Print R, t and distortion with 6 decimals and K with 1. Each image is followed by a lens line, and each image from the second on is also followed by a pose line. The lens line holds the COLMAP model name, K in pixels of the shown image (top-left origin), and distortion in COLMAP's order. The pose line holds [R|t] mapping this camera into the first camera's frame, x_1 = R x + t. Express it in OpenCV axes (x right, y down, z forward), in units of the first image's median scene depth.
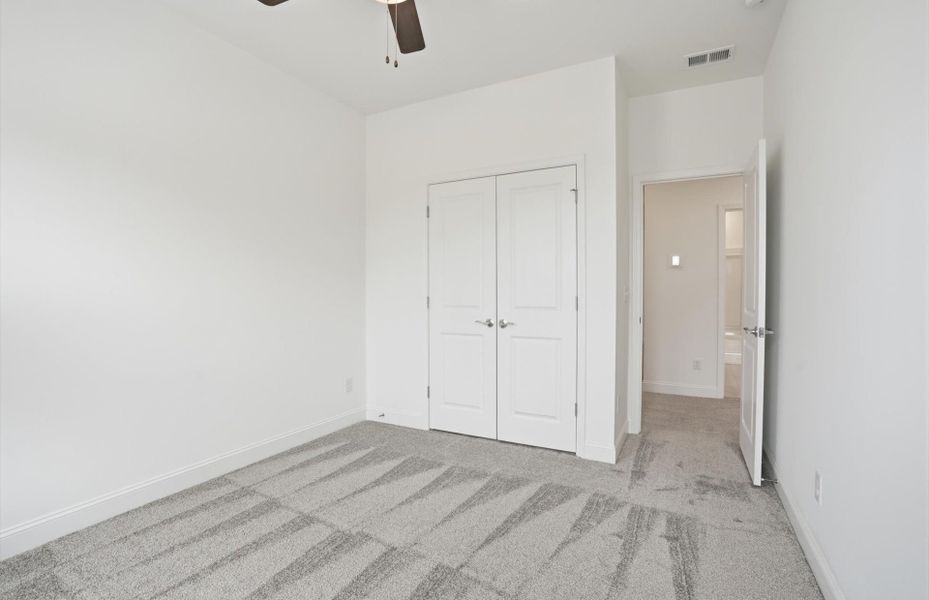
lens RADIAL K [[427.9, 0, 460.1], [0, 427.9, 295.0], [0, 0, 1]] dist [-0.028730, 0.002639]
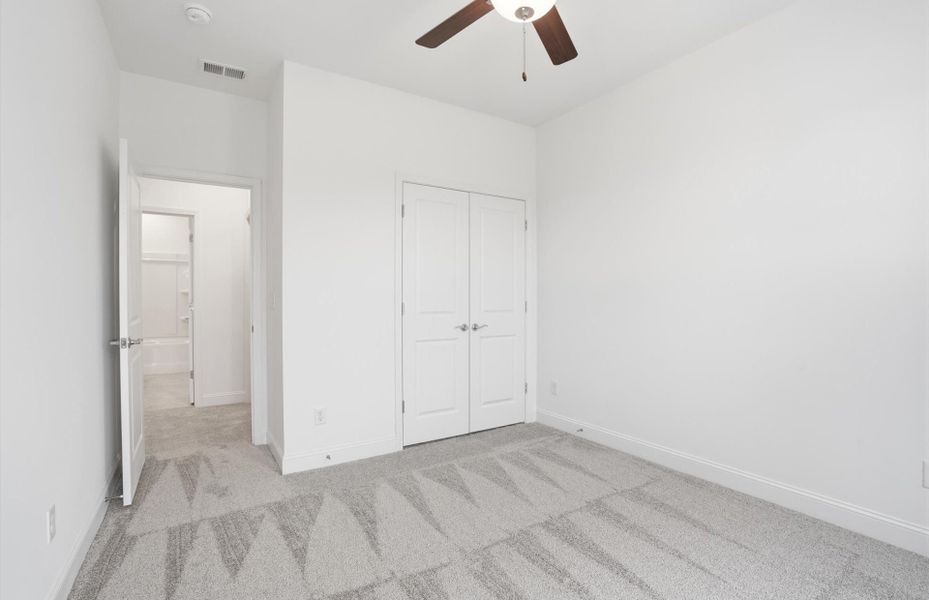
lens RADIAL K [[427.9, 0, 461.6], [0, 427.9, 303.5], [0, 0, 1]] dist [-0.028730, 0.002639]
pose [[0.494368, -0.007548, 0.869220, -0.873587], [0.011476, 0.999932, 0.002156, 0.003998], [-0.869177, 0.008910, 0.494421, 0.471363]]
